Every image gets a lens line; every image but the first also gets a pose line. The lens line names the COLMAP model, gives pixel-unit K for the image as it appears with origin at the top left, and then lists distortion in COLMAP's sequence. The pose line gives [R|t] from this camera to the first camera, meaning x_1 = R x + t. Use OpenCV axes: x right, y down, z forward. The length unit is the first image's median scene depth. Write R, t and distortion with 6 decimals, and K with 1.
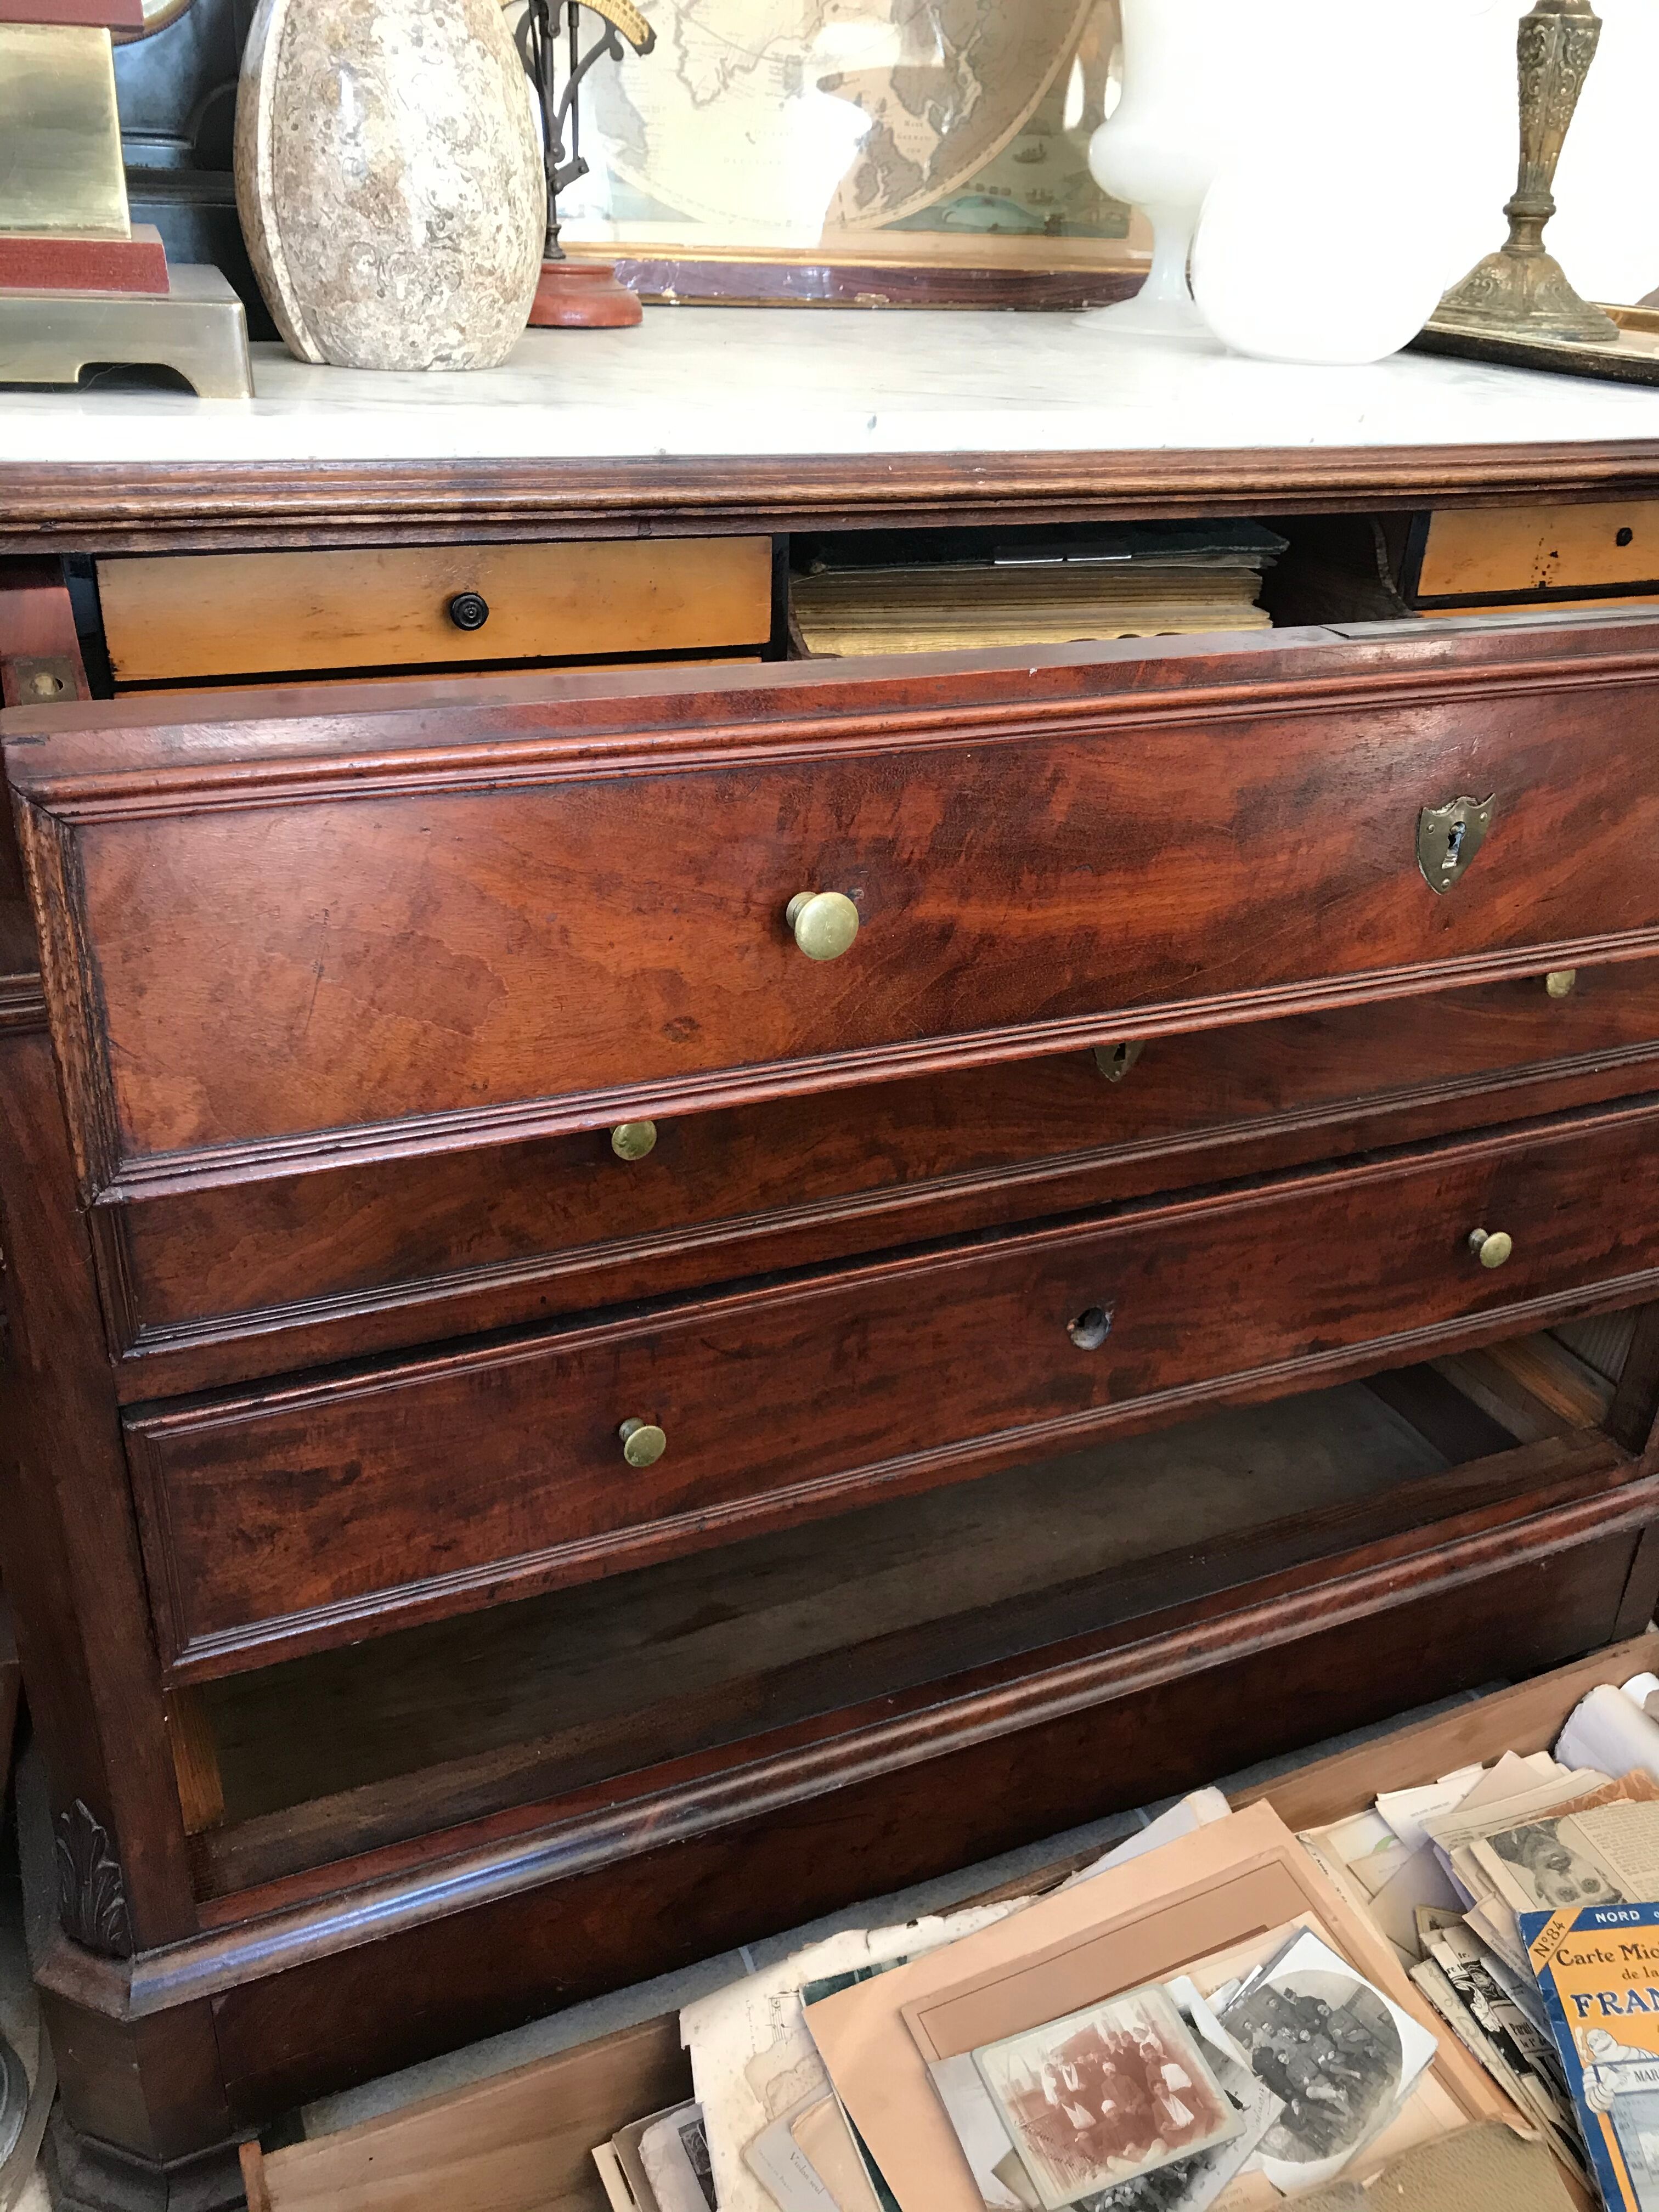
lens RADIAL K [[1840.8, 0, 833.2], [0, 1840.8, 1101.3], [0, 0, 1]] dist [0.020193, -0.005633]
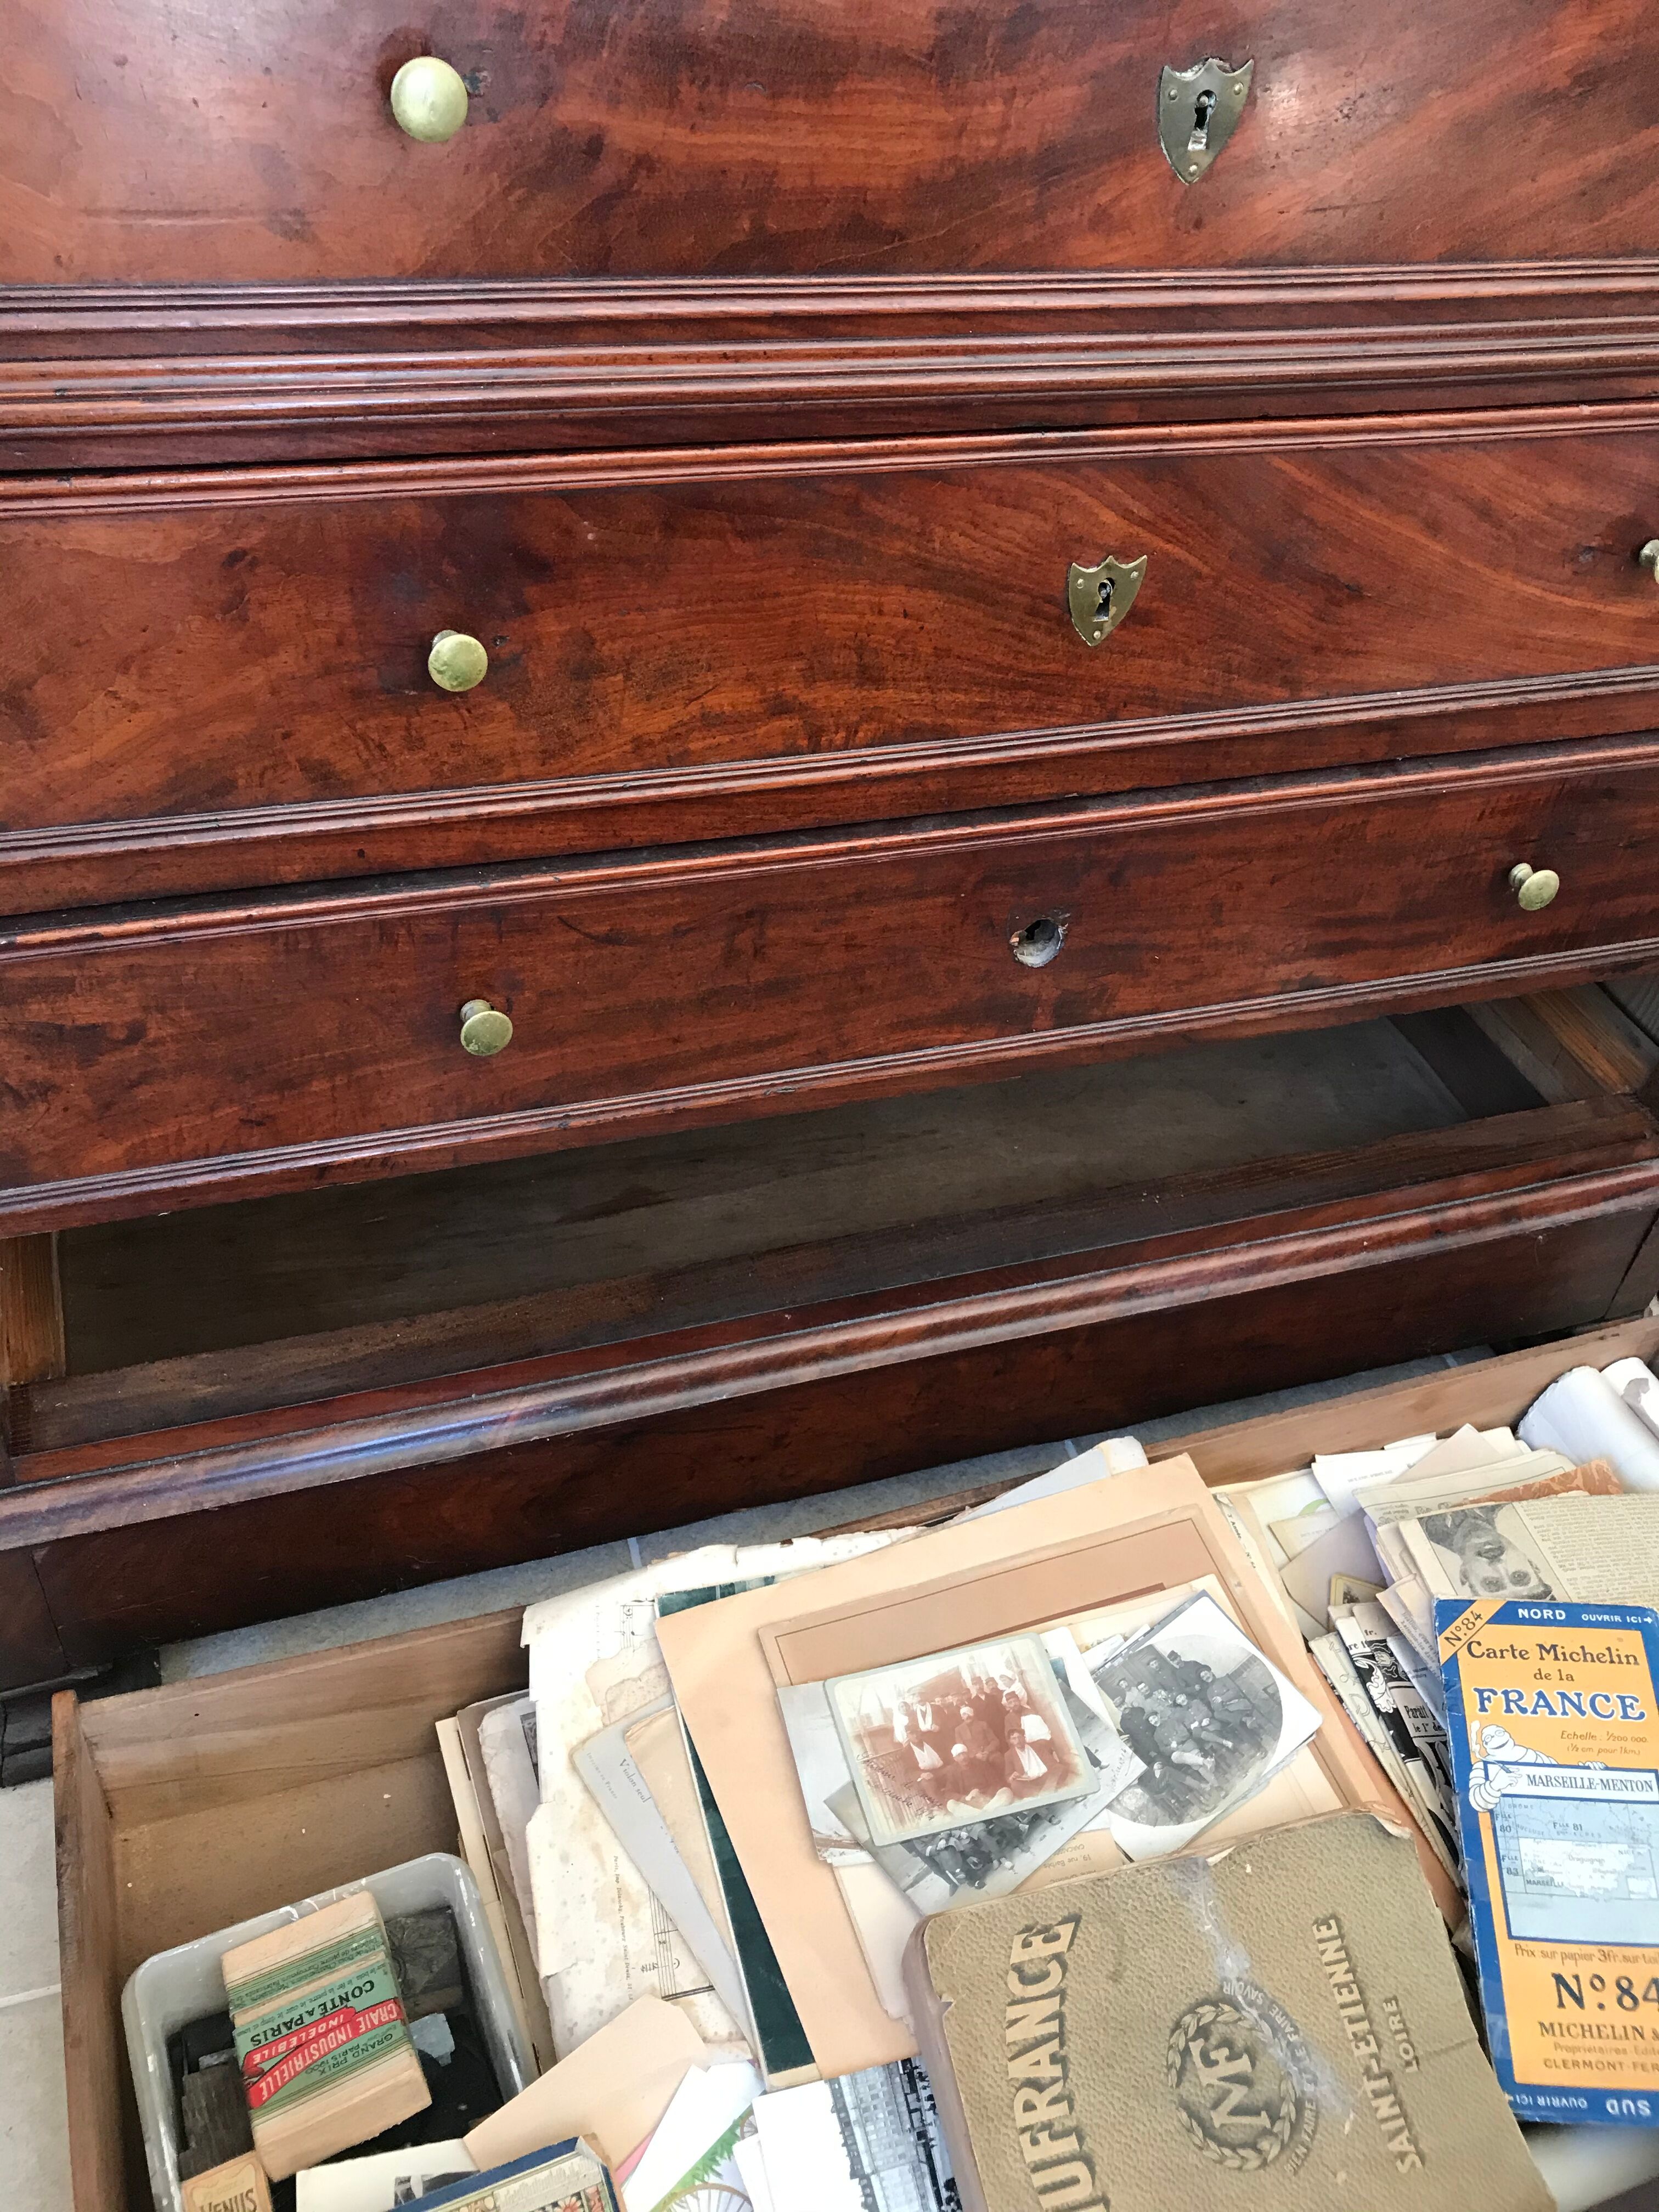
lens RADIAL K [[1857.8, 0, 829.2], [0, 1857.8, 1102.8], [0, 0, 1]] dist [0.006928, 0.000831]
pose [[0.994710, 0.095621, -0.037527, 0.083768], [-0.083976, 0.967379, 0.239010, -0.001874], [0.059157, -0.234594, 0.970292, 0.142320]]
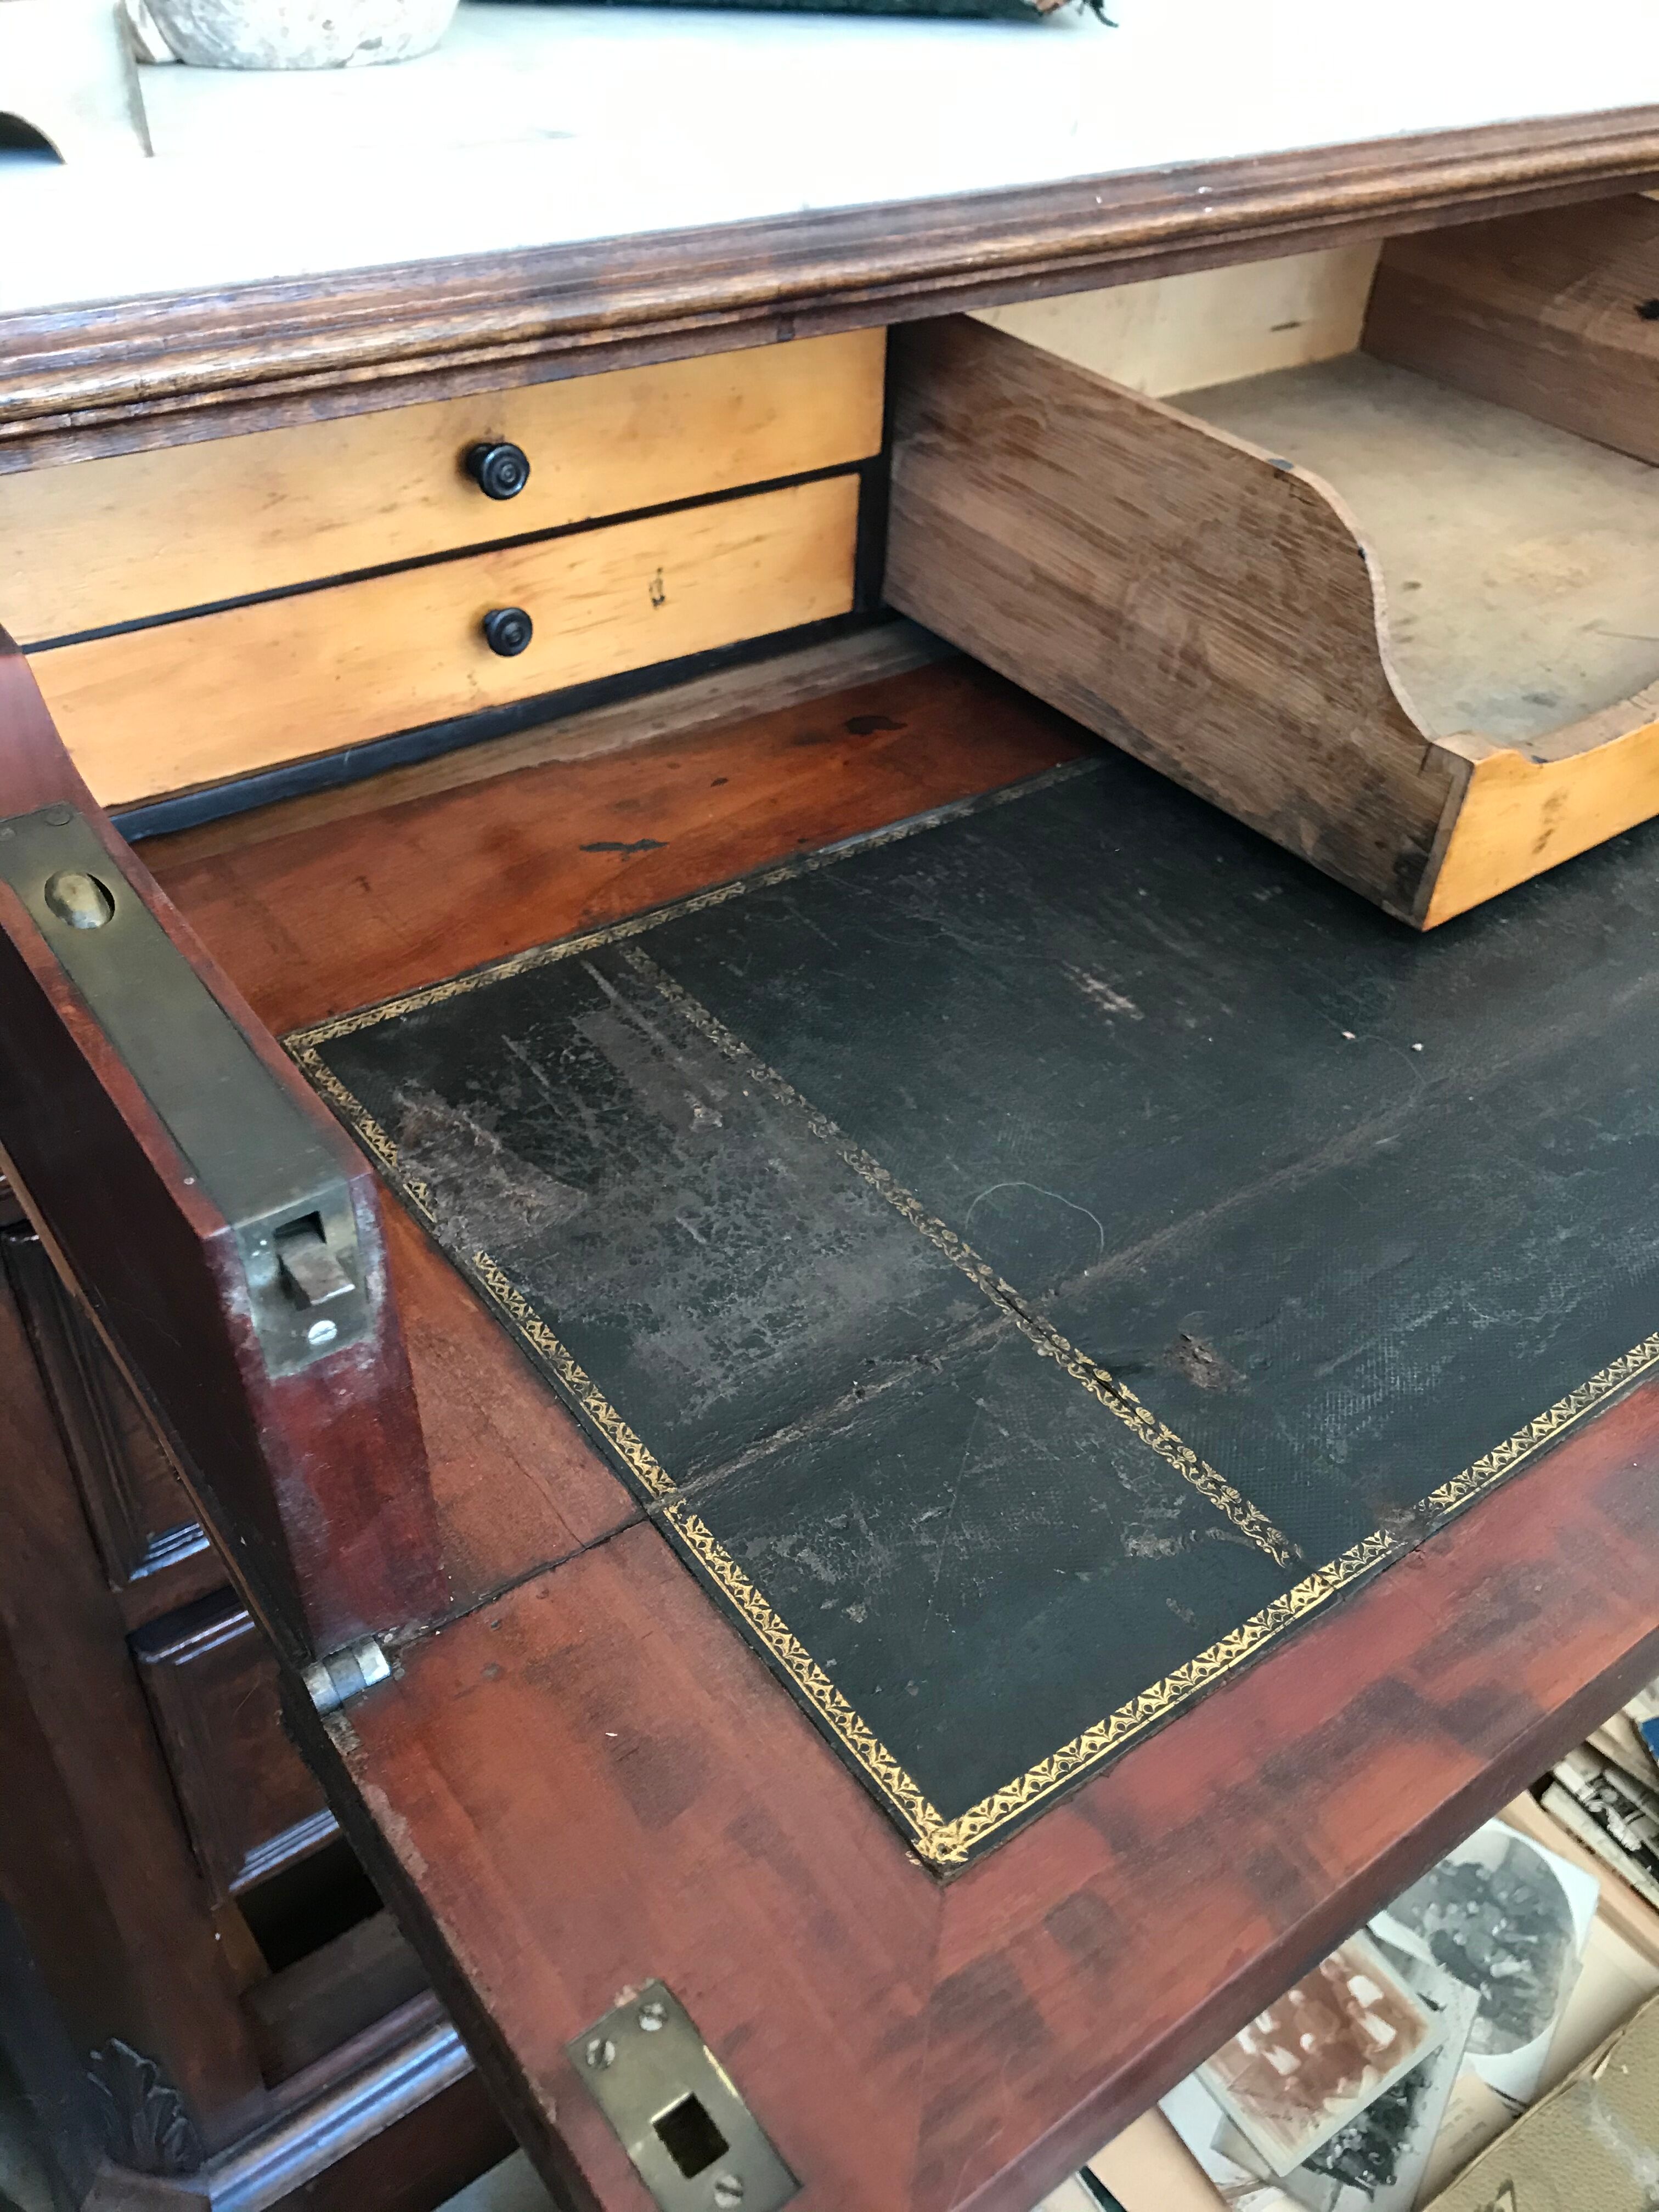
lens RADIAL K [[1857.8, 0, 829.2], [0, 1857.8, 1102.8], [0, 0, 1]] dist [0.006928, 0.000831]
pose [[0.975516, -0.142986, 0.167101, -0.168676], [0.107898, 0.973238, 0.202892, -0.125802], [-0.191640, -0.179895, 0.964838, 0.223955]]
